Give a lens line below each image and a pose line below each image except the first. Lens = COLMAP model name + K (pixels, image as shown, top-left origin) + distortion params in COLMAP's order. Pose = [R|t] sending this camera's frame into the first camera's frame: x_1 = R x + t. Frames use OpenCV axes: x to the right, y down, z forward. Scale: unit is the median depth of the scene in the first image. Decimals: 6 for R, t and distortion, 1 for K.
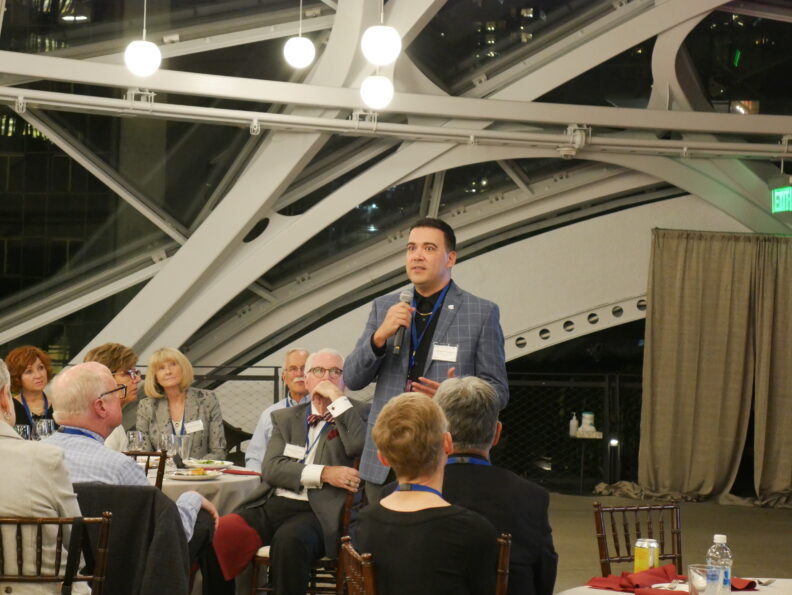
lens RADIAL K [[1836.6, 0, 398.6], [0, 1836.6, 300.9], [0, 0, 1]] dist [0.196599, 0.000000]
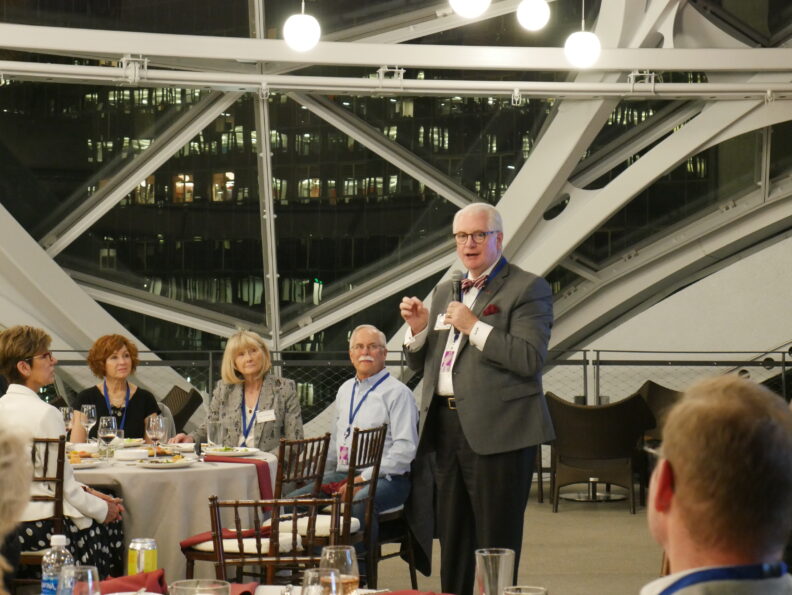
lens RADIAL K [[1836.6, 0, 395.3], [0, 1836.6, 292.2], [0, 0, 1]] dist [0.196599, 0.000000]
pose [[0.944841, -0.030773, -0.326081, 0.167056], [0.031517, 0.999499, -0.003001, 0.006322], [0.326010, -0.007442, 0.945337, 0.084465]]
